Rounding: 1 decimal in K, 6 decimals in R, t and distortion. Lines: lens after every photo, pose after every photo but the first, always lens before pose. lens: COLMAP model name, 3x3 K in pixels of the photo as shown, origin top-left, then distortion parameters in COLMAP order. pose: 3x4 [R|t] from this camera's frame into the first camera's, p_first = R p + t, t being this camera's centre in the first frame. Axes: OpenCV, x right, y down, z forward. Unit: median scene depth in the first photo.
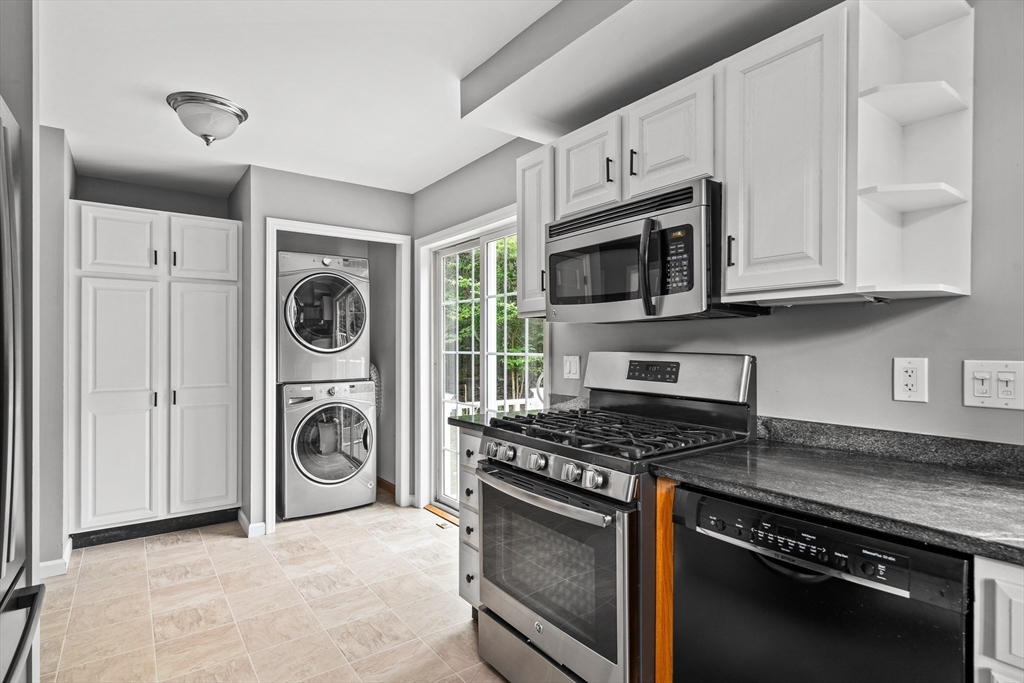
lens RADIAL K [[520.2, 0, 508.7], [0, 520.2, 346.4], [0, 0, 1]] dist [-0.001671, 0.000830]
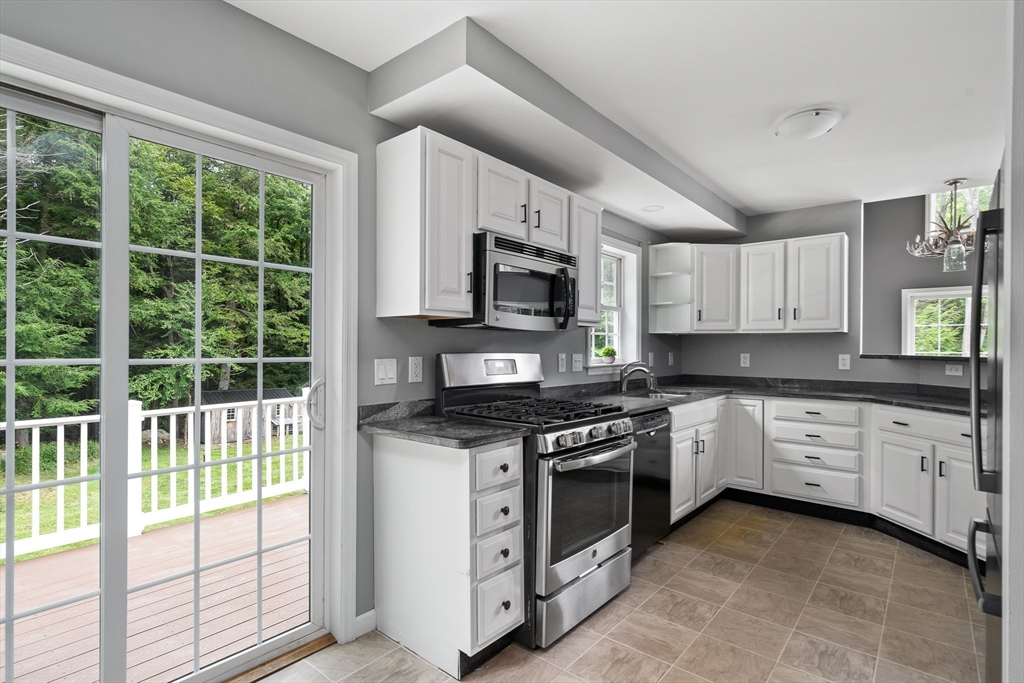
lens RADIAL K [[496.5, 0, 508.1], [0, 496.5, 346.2], [0, 0, 1]] dist [0.002451, 0.000502]
pose [[-0.245772, -0.000270, 0.969328, -0.801743], [-0.001764, 0.999998, -0.000169, -0.006992], [-0.969326, -0.001751, -0.245772, 1.075560]]
